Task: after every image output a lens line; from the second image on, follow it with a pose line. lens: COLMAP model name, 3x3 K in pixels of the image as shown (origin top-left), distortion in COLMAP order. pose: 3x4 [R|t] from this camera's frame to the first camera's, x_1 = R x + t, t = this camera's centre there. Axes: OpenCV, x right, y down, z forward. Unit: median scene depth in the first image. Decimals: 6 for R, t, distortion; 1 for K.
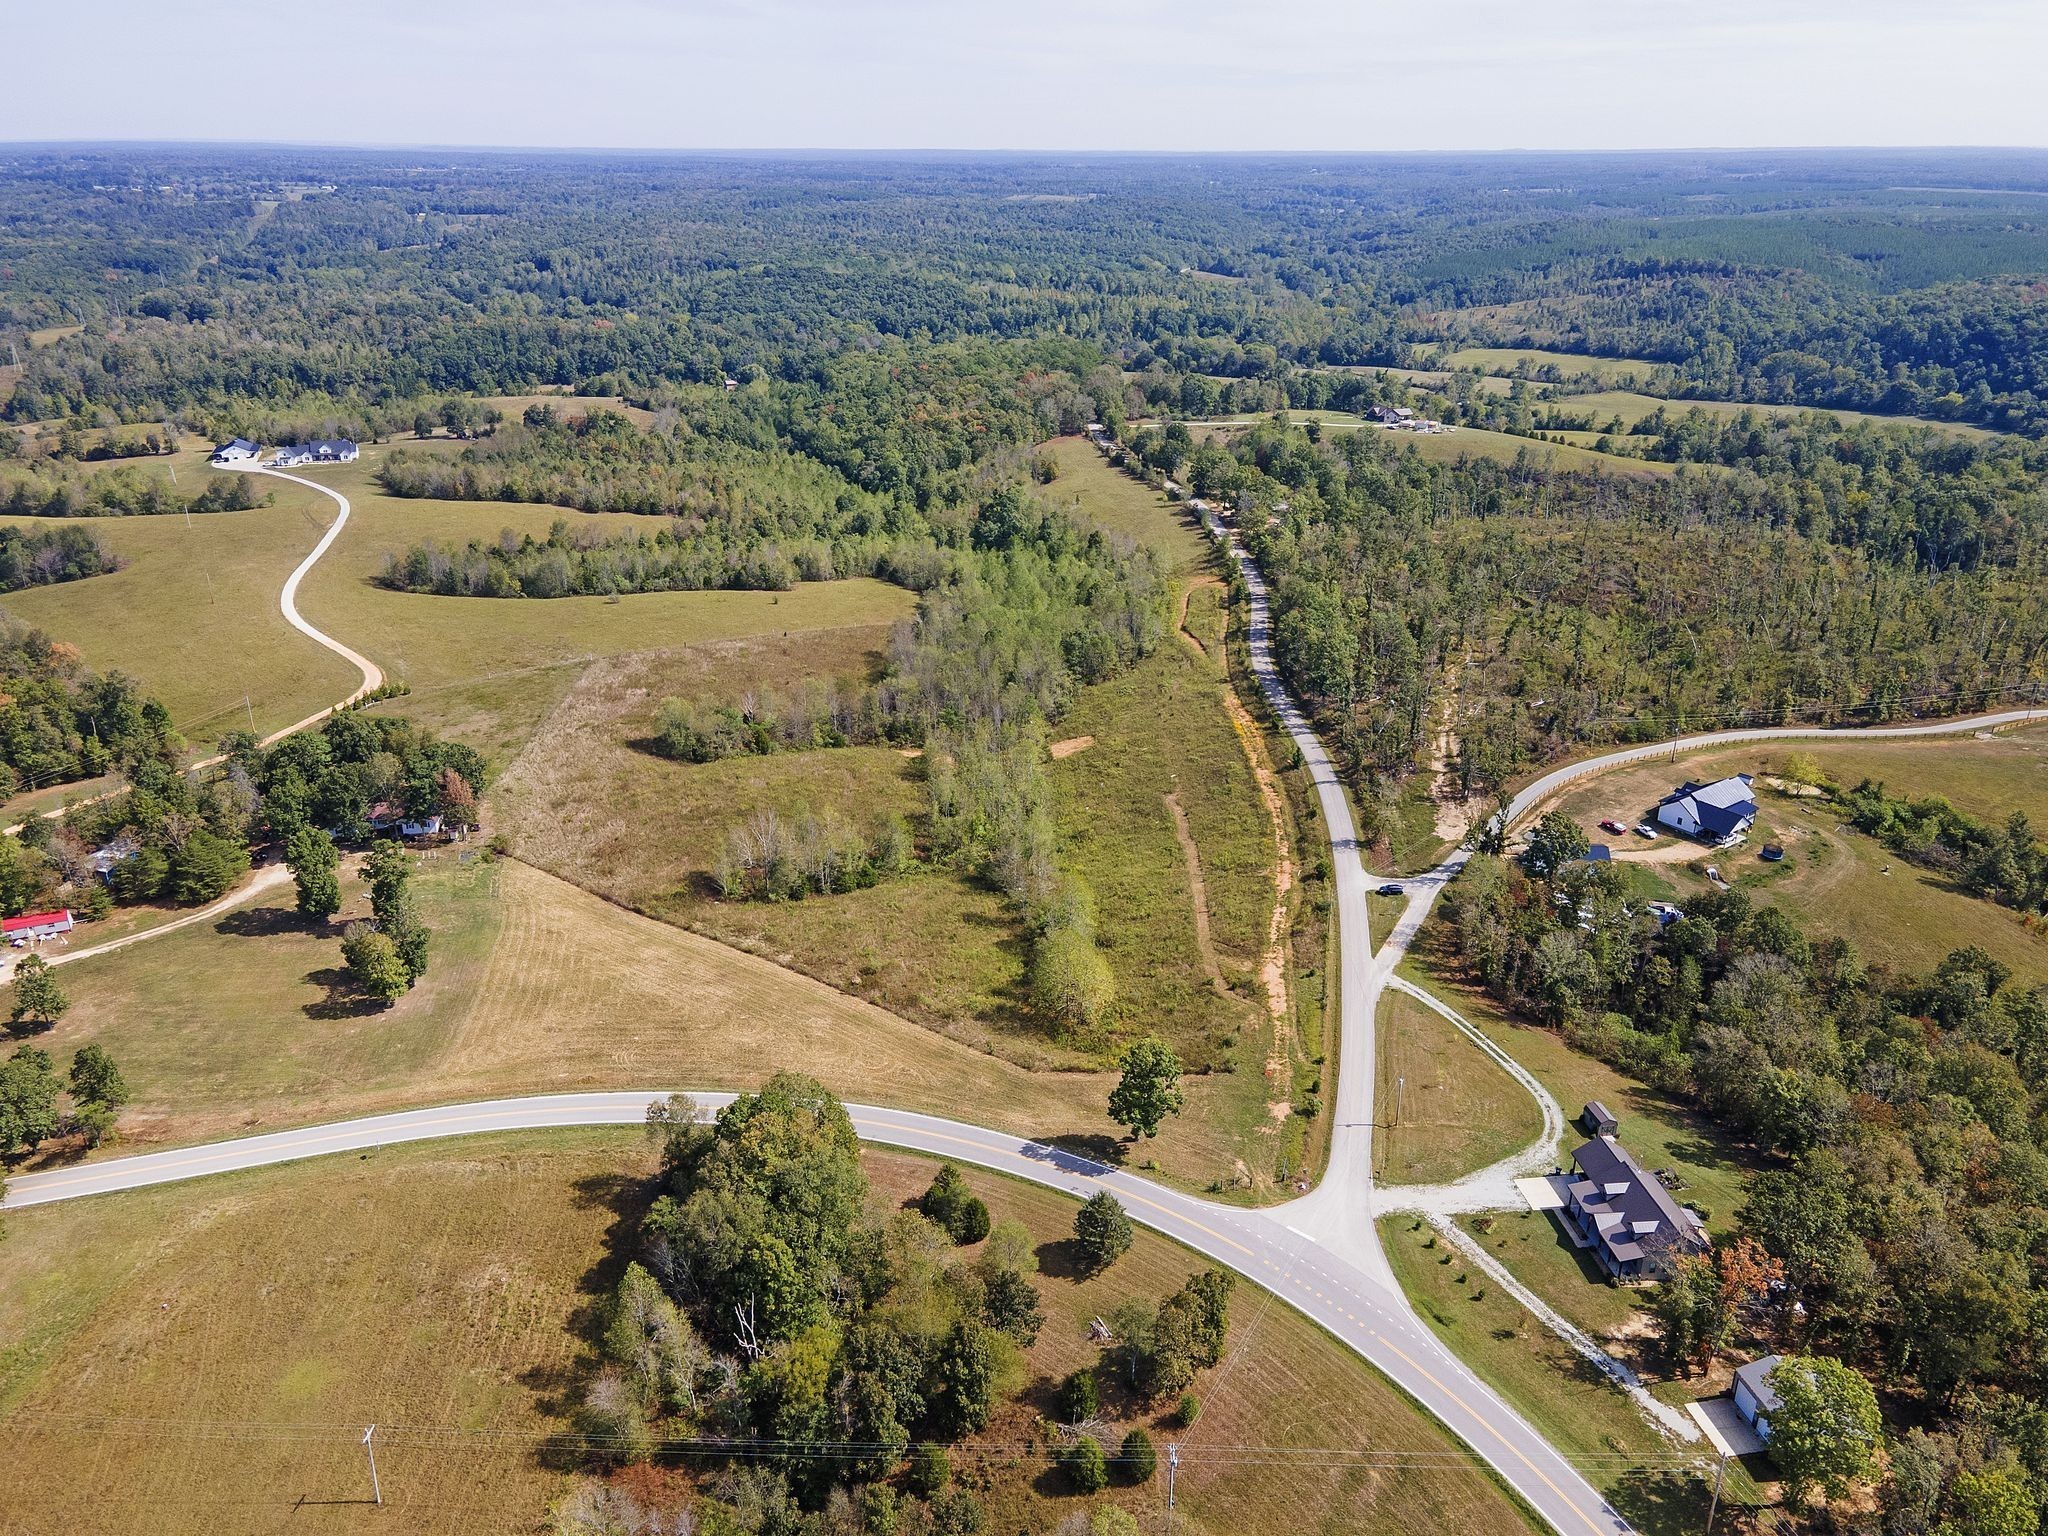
lens RADIAL K [[1540.3, 0, 1027.9], [0, 1540.3, 703.2], [0, 0, 1]] dist [0.000763, 0.082064]
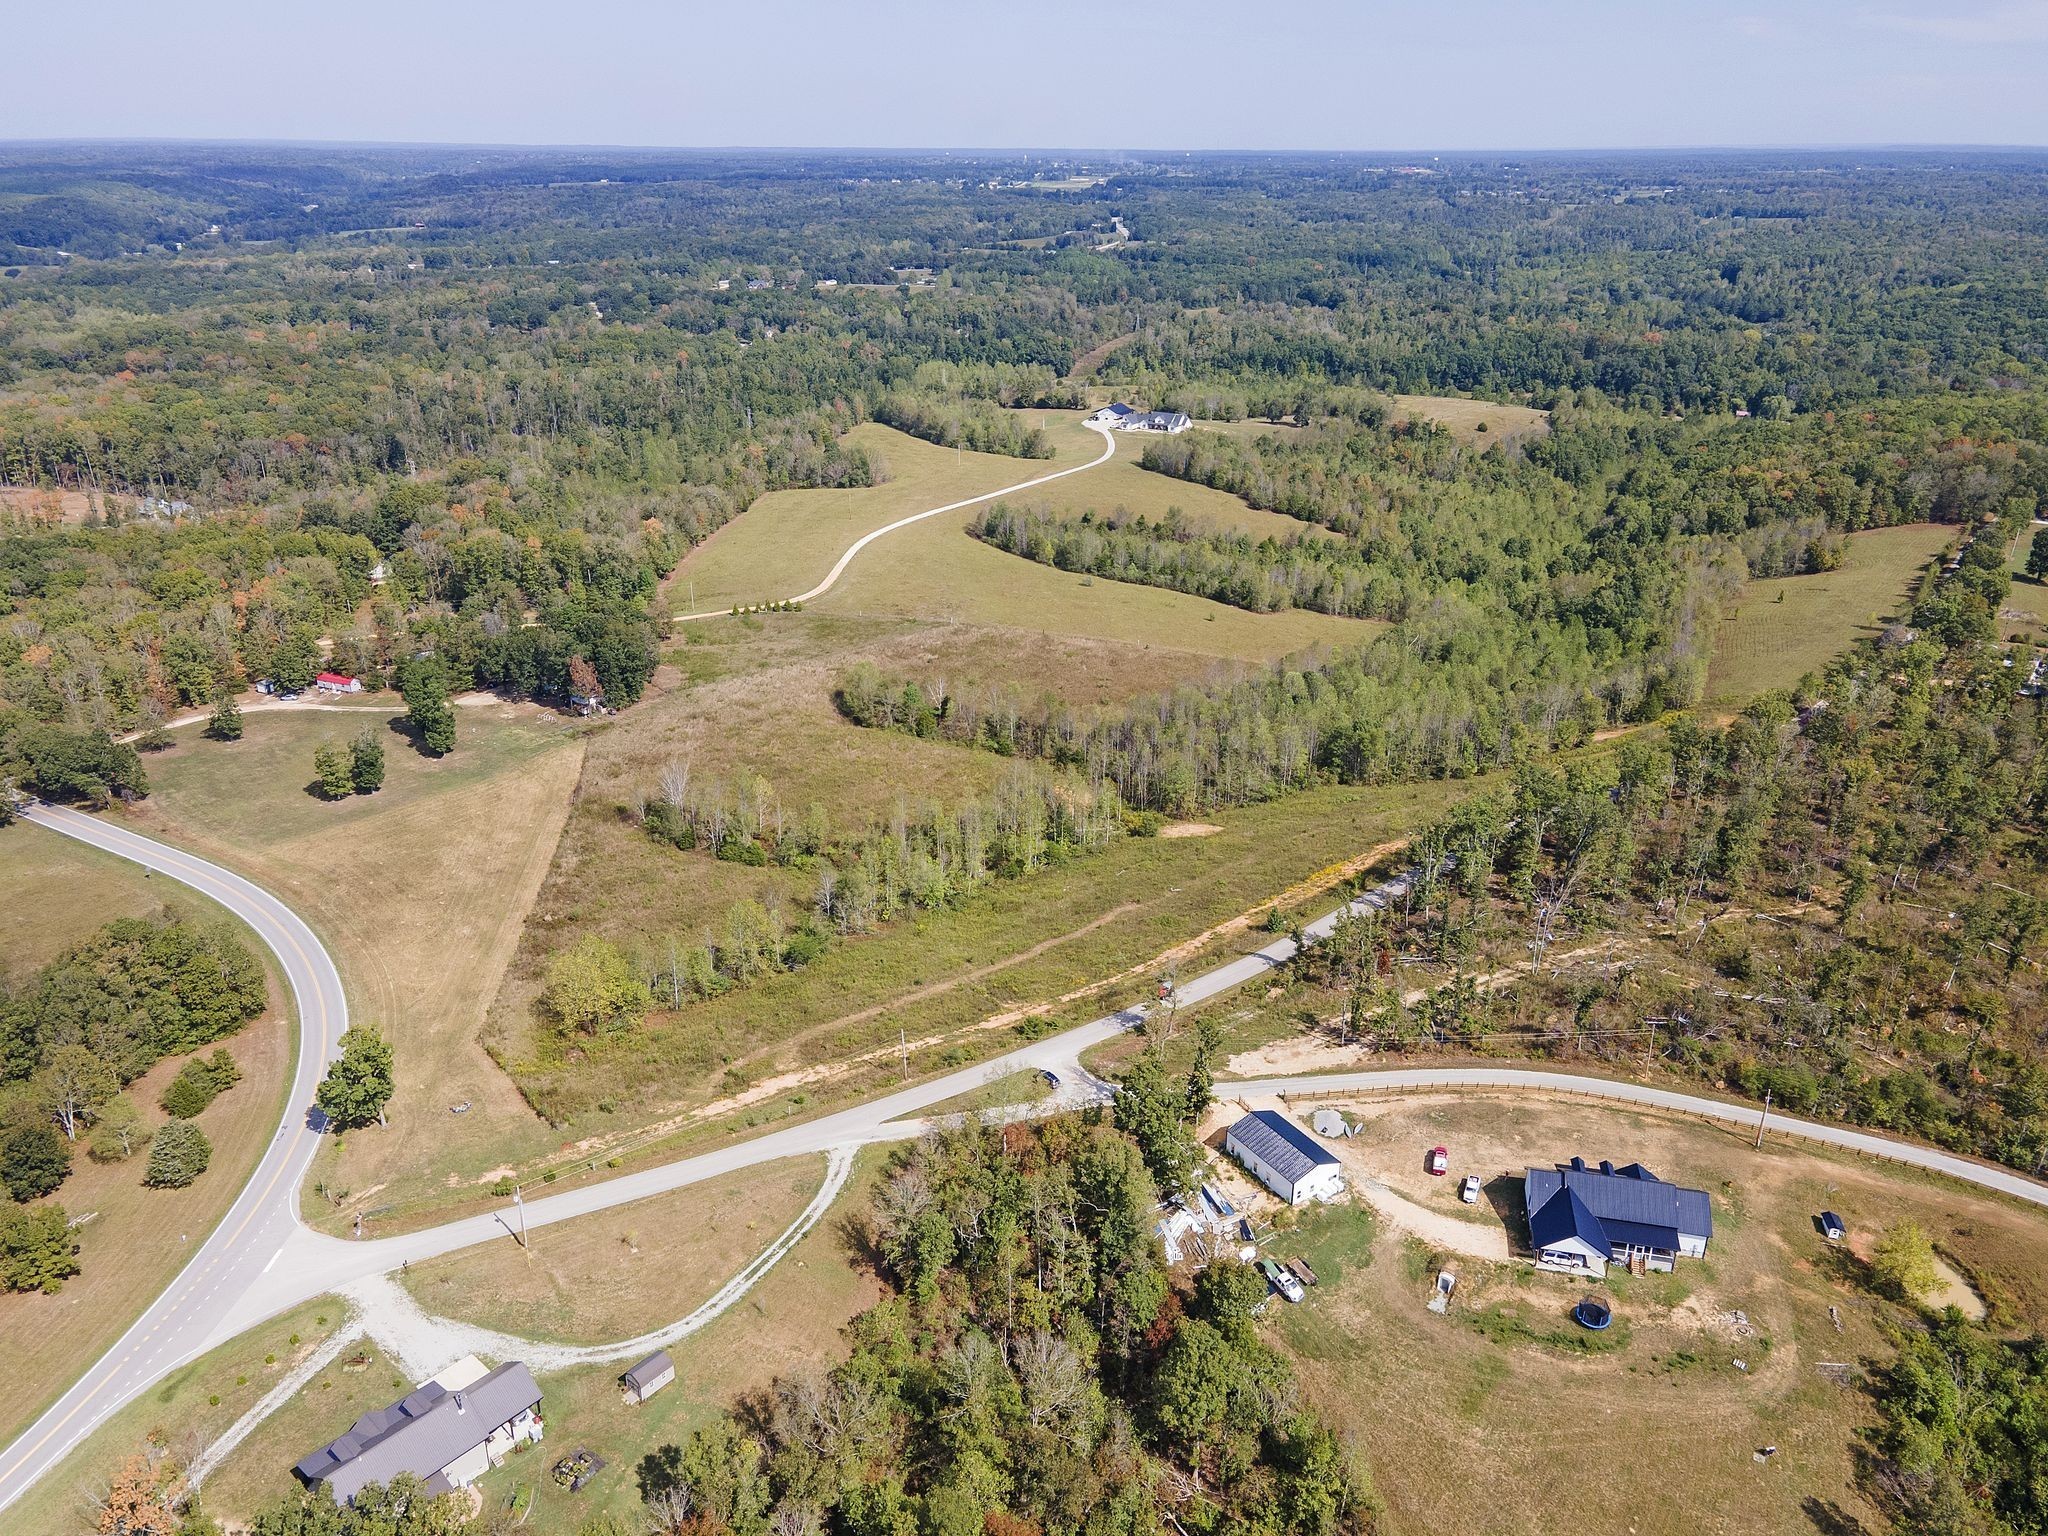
lens RADIAL K [[1488.7, 0, 1024.0], [0, 1488.7, 768.0], [0, 0, 1]] dist [0.037326, 0.002345]
pose [[0.661387, 0.288315, -0.692417, 0.409813], [-0.257163, 0.954378, 0.151754, -0.083586], [0.704581, 0.077696, 0.705358, 0.249773]]
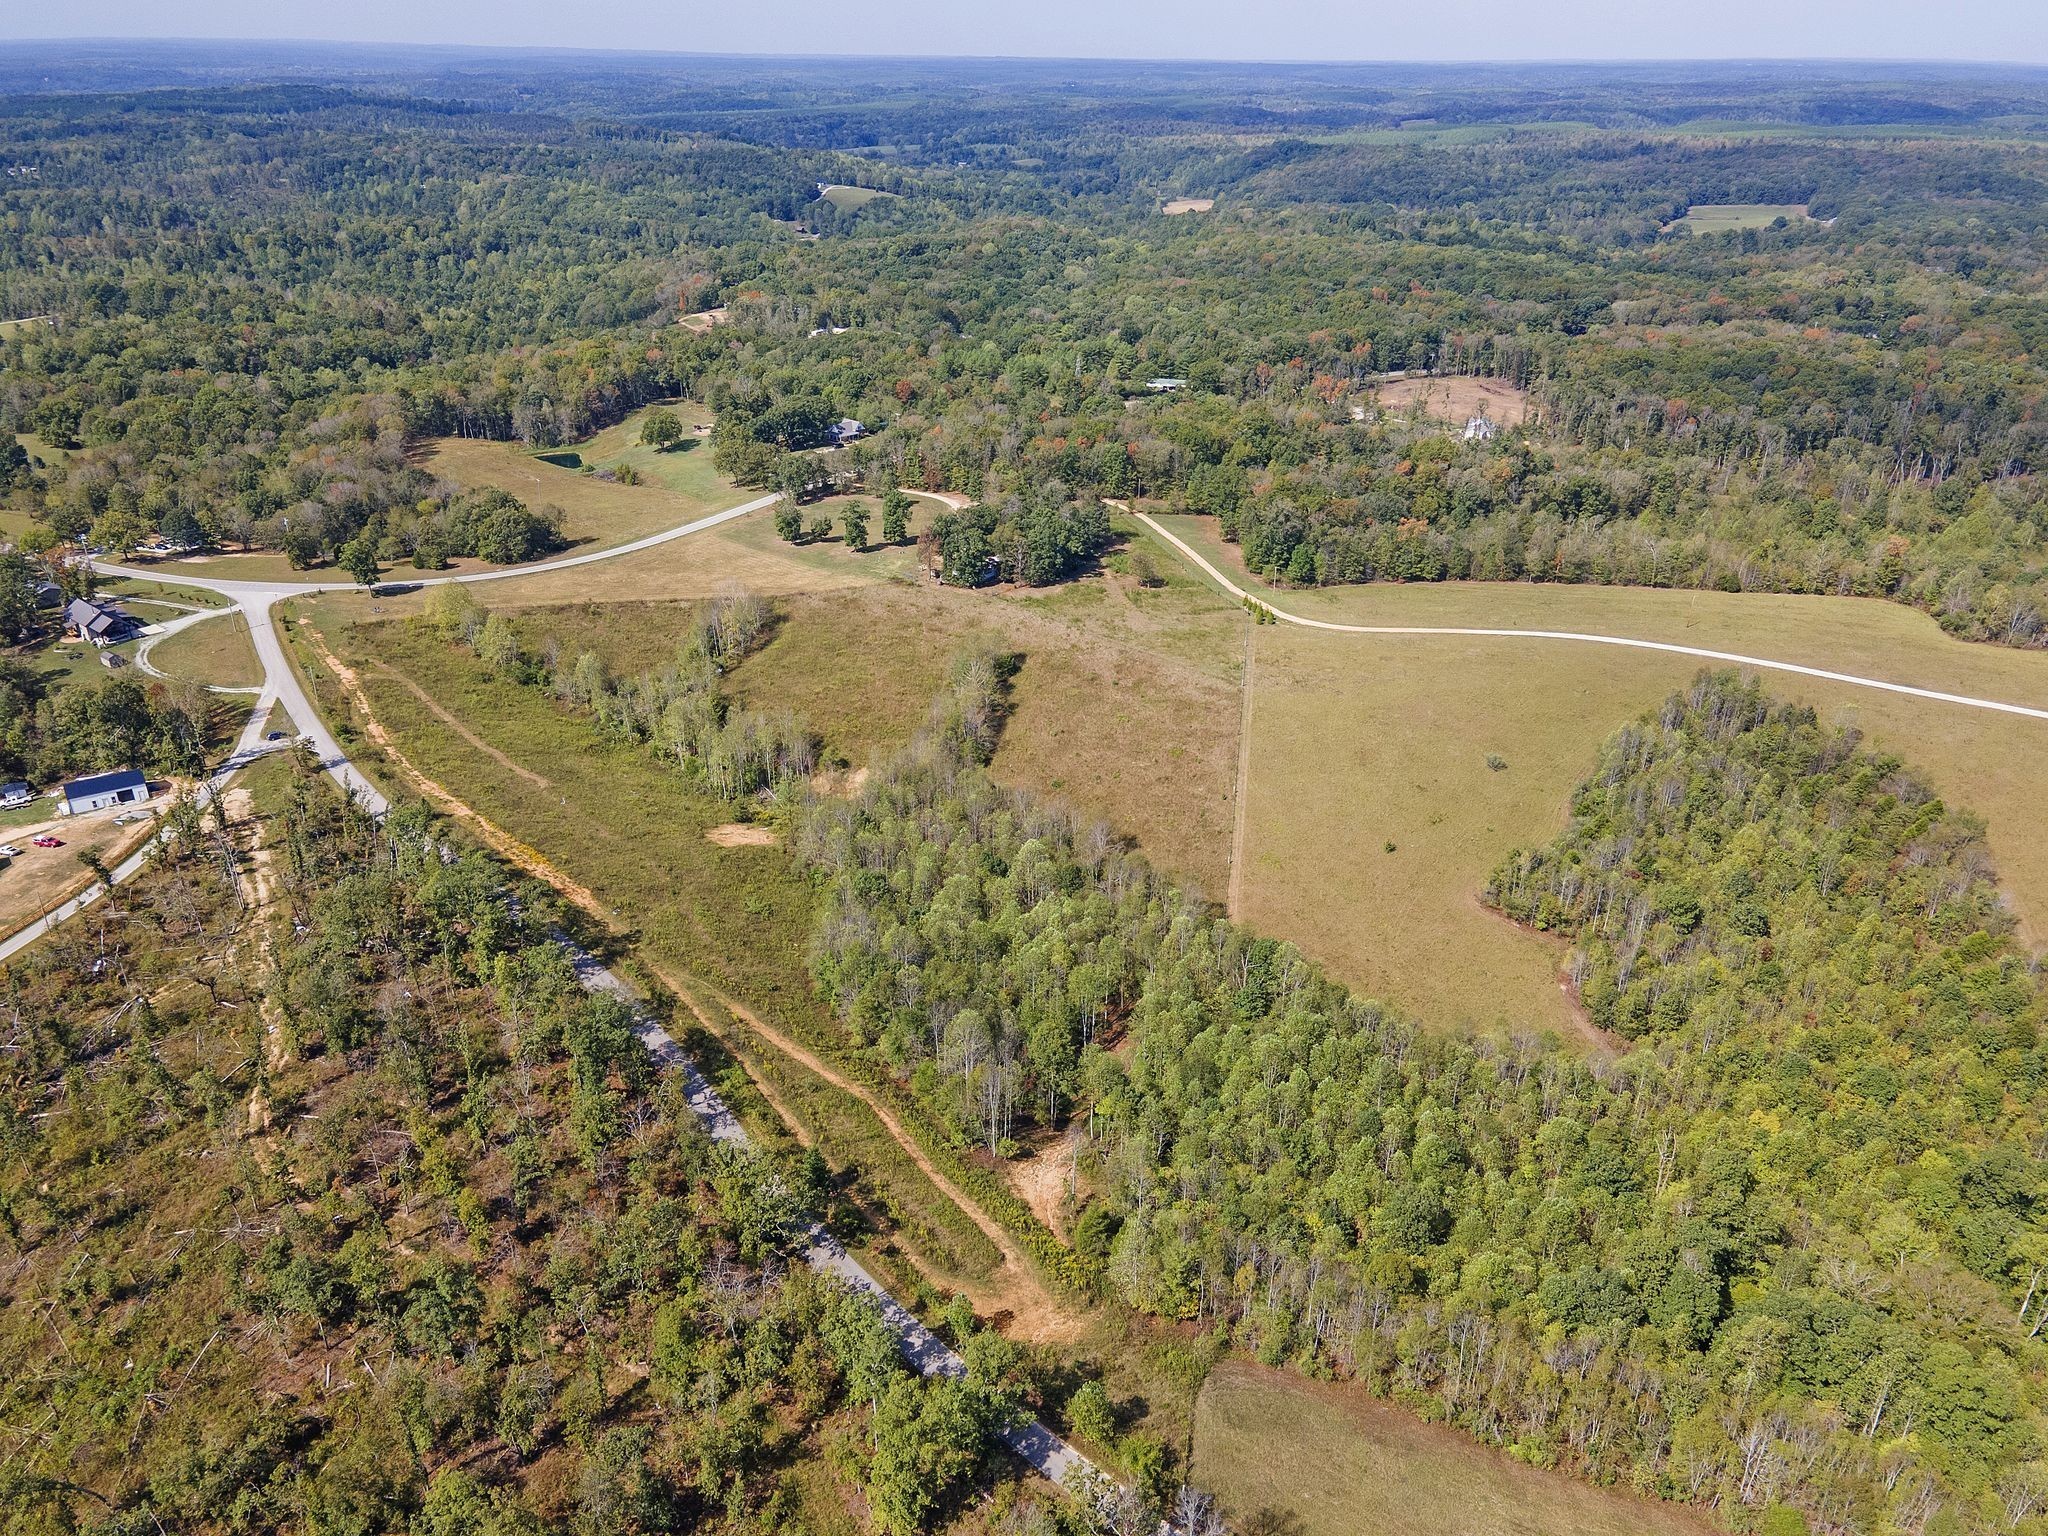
lens RADIAL K [[1522.2, 0, 1022.3], [0, 1522.2, 732.0], [0, 0, 1]] dist [0.000727, 0.084885]
pose [[-0.727448, 0.266746, -0.632192, 0.326594], [-0.251276, 0.753780, 0.607187, -0.434861], [0.638498, 0.600551, -0.481309, 1.118730]]
